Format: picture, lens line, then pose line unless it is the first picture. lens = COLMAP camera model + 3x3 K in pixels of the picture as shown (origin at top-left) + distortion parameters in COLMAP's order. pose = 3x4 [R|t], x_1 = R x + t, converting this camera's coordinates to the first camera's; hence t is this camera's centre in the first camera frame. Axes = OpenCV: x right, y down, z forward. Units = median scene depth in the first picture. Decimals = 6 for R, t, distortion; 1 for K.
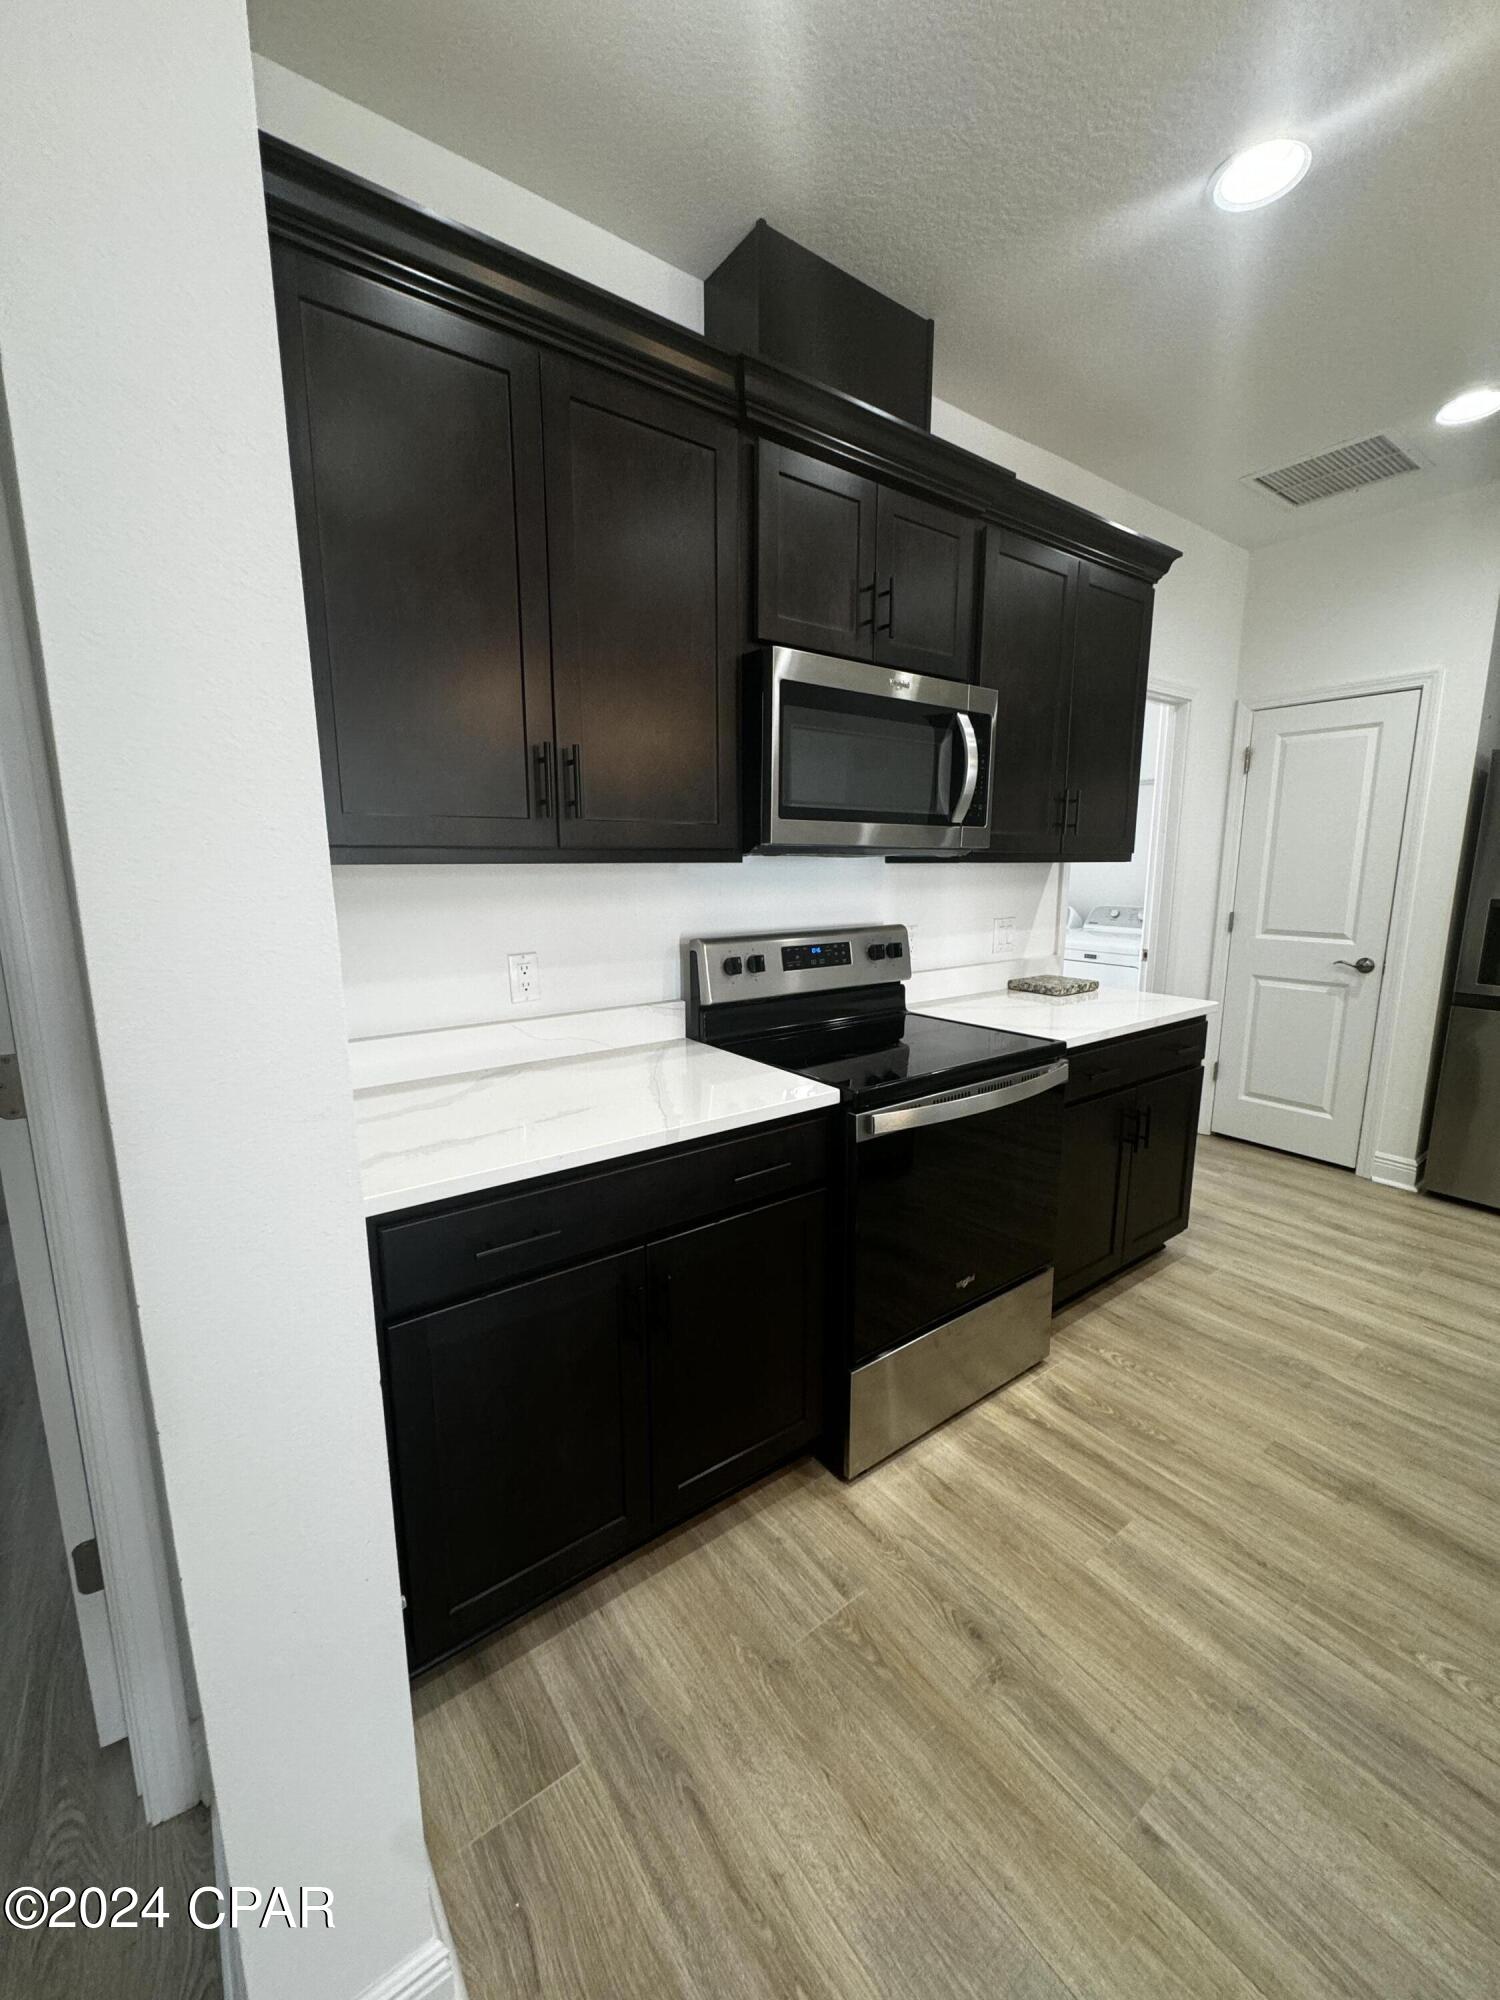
lens RADIAL K [[793.3, 0, 750.0], [0, 793.3, 1000.0], [0, 0, 1]] dist [-0.000174, -0.000193]
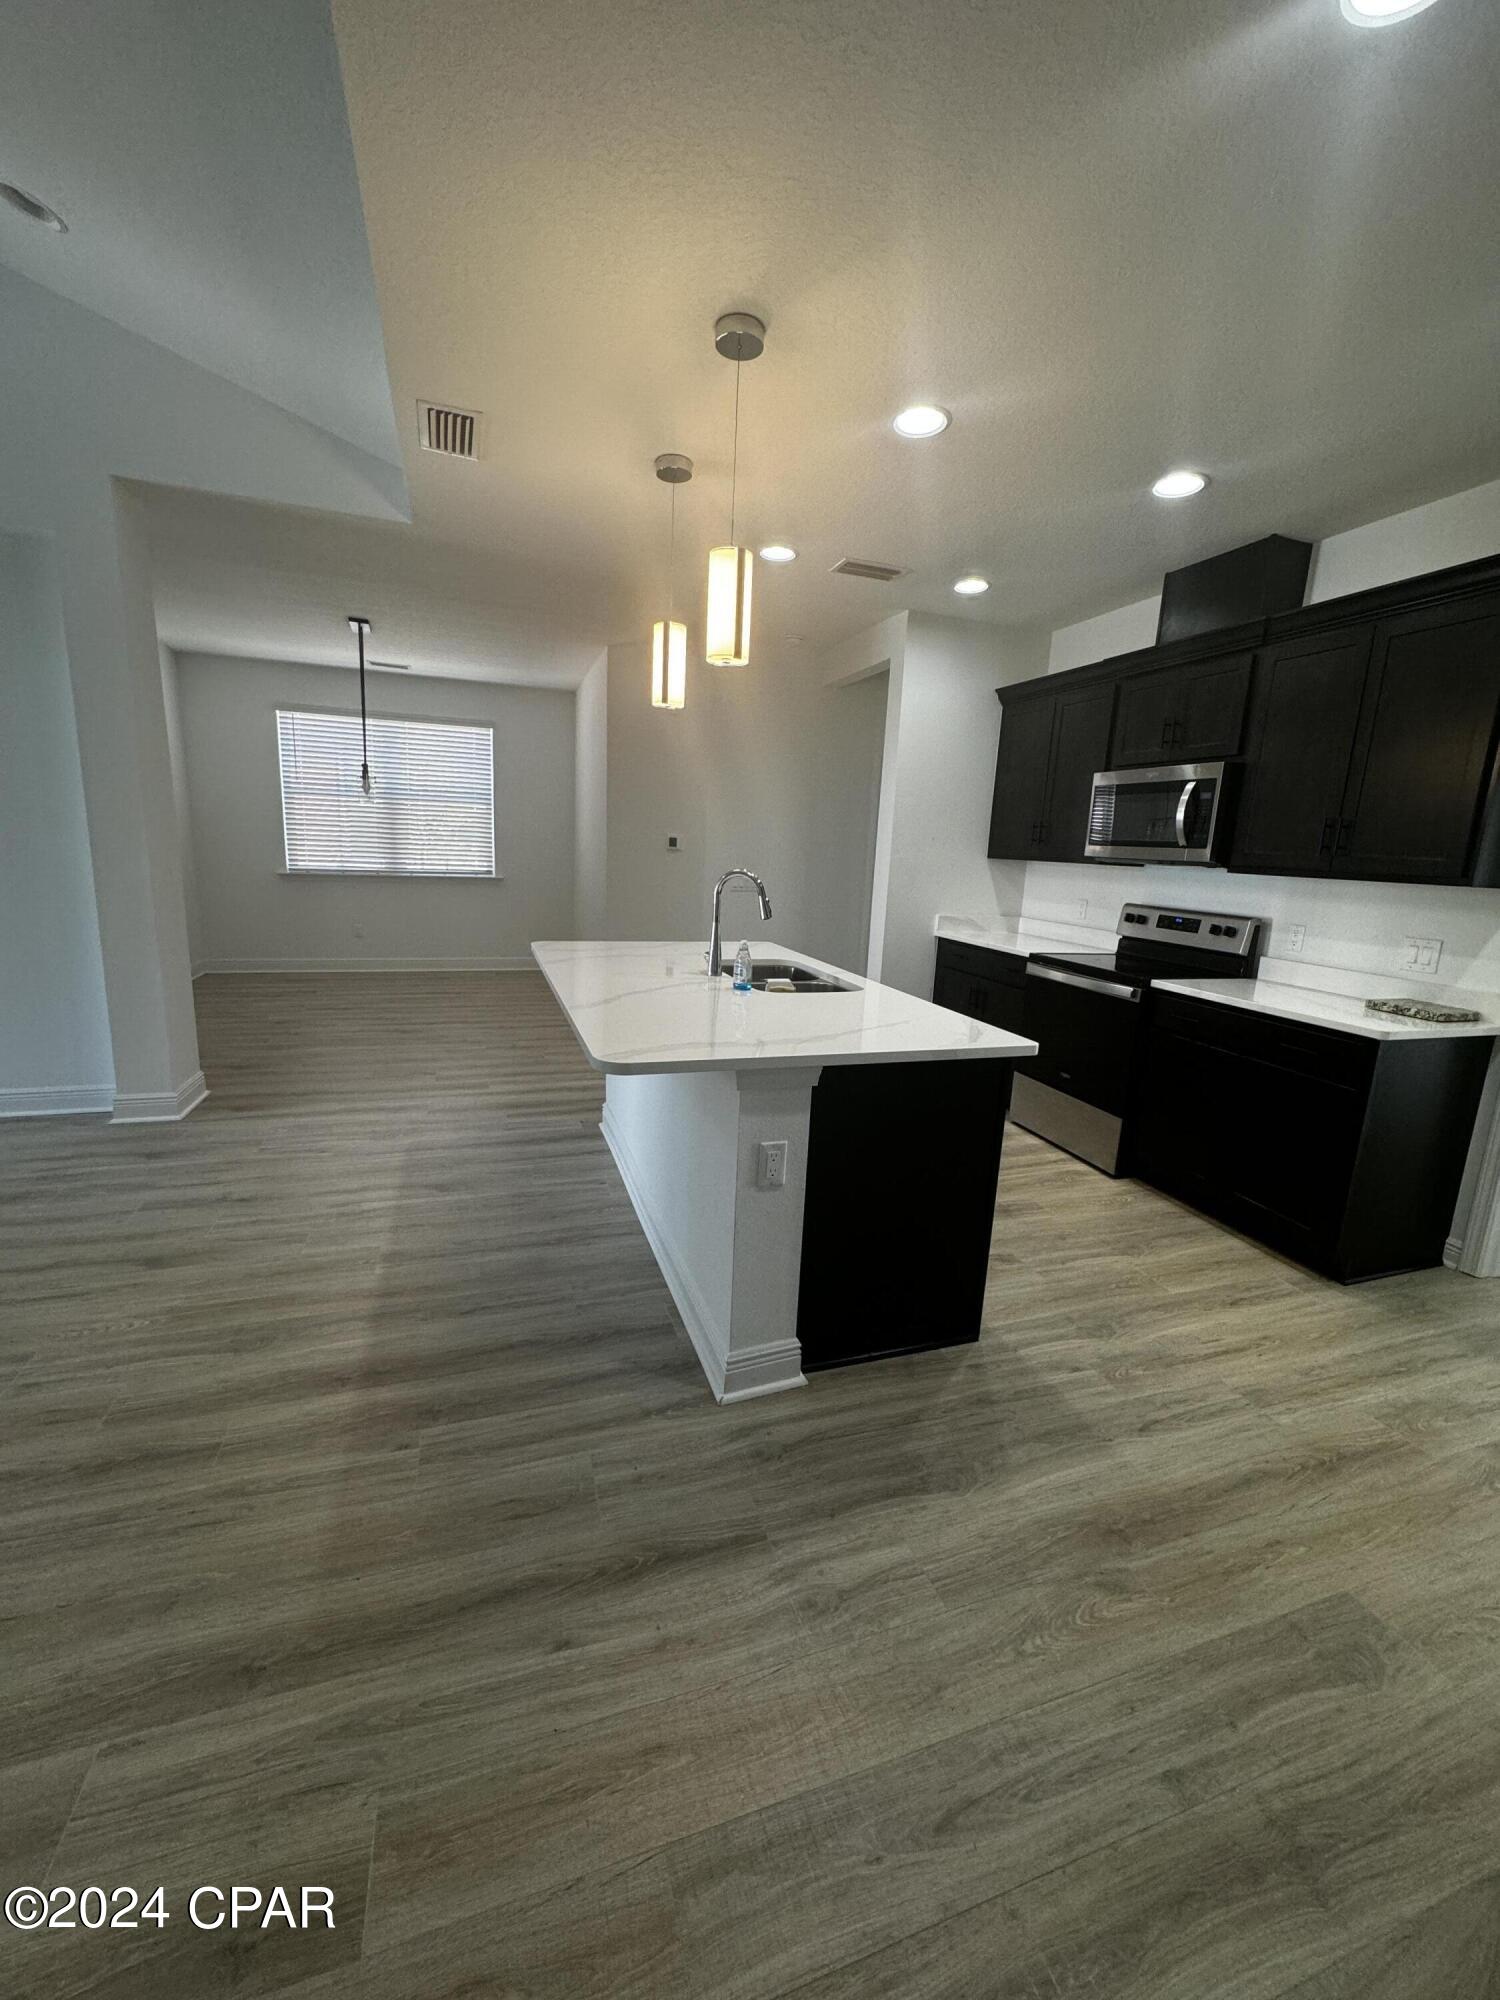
lens RADIAL K [[793.3, 0, 750.0], [0, 793.3, 1000.0], [0, 0, 1]] dist [-0.000174, -0.000193]
pose [[-0.307737, 0.173573, -0.935505, 1.985810], [-0.210201, 0.946523, 0.244763, -0.123258], [0.927962, 0.271967, -0.254795, 0.611169]]
